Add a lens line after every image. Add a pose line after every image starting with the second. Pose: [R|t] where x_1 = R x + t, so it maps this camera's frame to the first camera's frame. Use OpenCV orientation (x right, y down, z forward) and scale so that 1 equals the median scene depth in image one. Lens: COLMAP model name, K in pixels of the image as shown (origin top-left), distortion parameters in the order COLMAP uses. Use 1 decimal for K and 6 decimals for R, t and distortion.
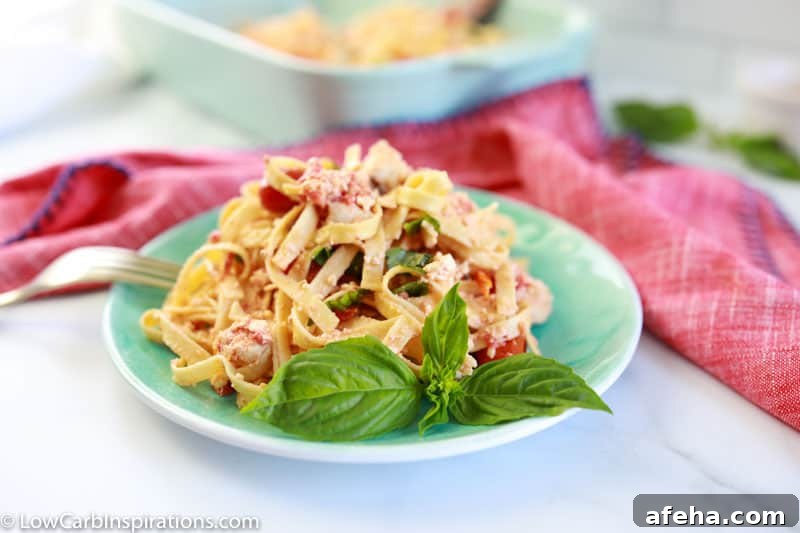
lens RADIAL K [[849.1, 0, 400.0], [0, 849.1, 266.5], [0, 0, 1]] dist [-0.046743, 0.000049]
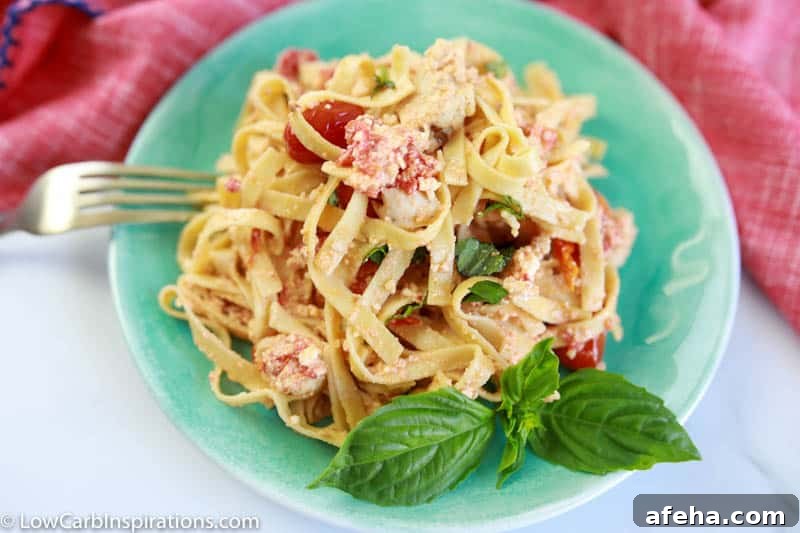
lens RADIAL K [[837.9, 0, 400.0], [0, 837.9, 266.5], [0, 0, 1]] dist [-0.063698, 0.019126]
pose [[0.999298, -0.019211, 0.032165, -0.095884], [-0.002899, 0.816301, 0.577620, -0.467430], [-0.037353, -0.577308, 0.815672, 0.341078]]
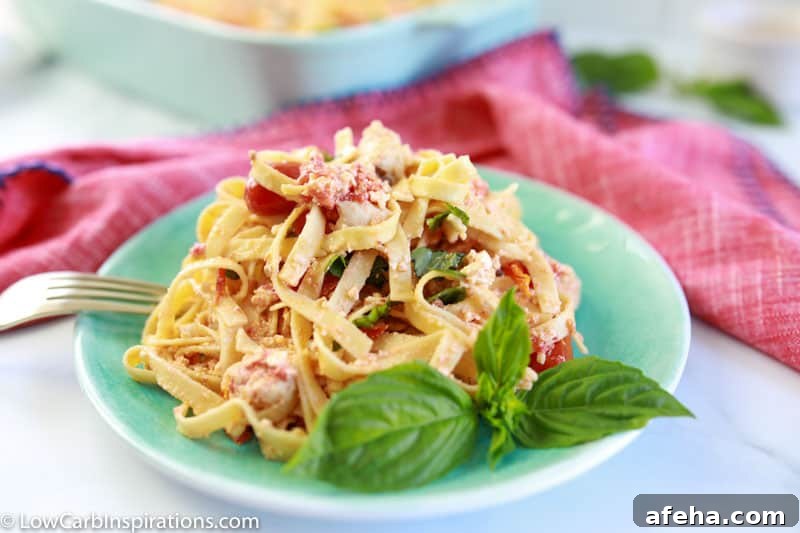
lens RADIAL K [[837.9, 0, 400.0], [0, 837.9, 266.5], [0, 0, 1]] dist [-0.063698, 0.019126]
pose [[0.987960, -0.093016, 0.123622, -0.134390], [0.085550, 0.994251, 0.064395, -0.060753], [-0.128901, -0.053044, 0.990238, 0.158646]]
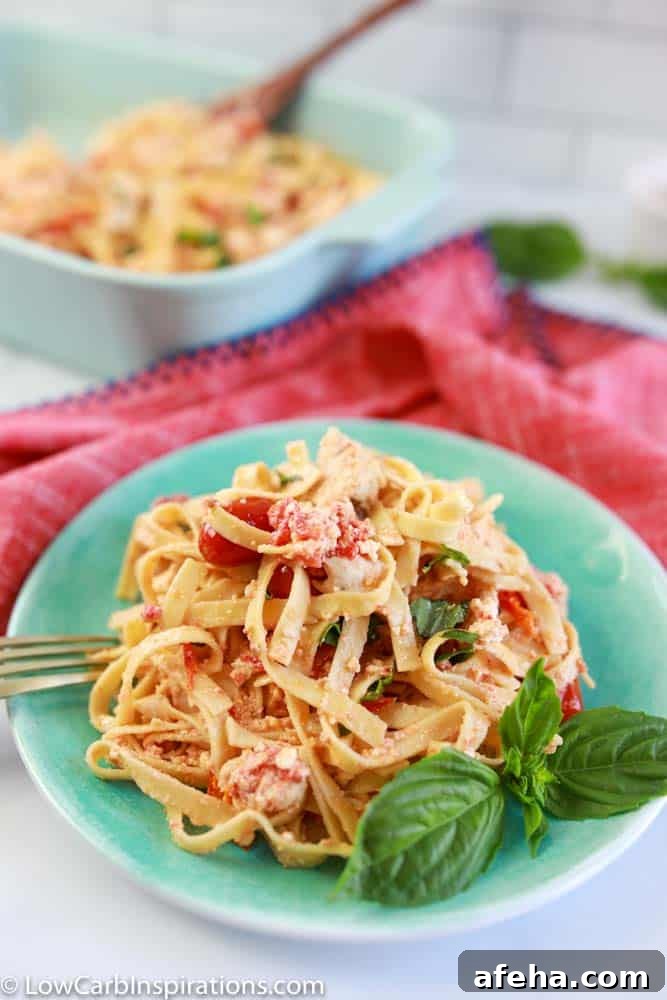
lens RADIAL K [[1047.3, 0, 333.5], [0, 1047.3, 500.0], [0, 0, 1]] dist [-0.063698, 0.019126]
pose [[0.949486, -0.188488, 0.250897, -0.300704], [0.135211, 0.967221, 0.214944, -0.326081], [-0.283187, -0.170162, 0.943848, 0.148647]]
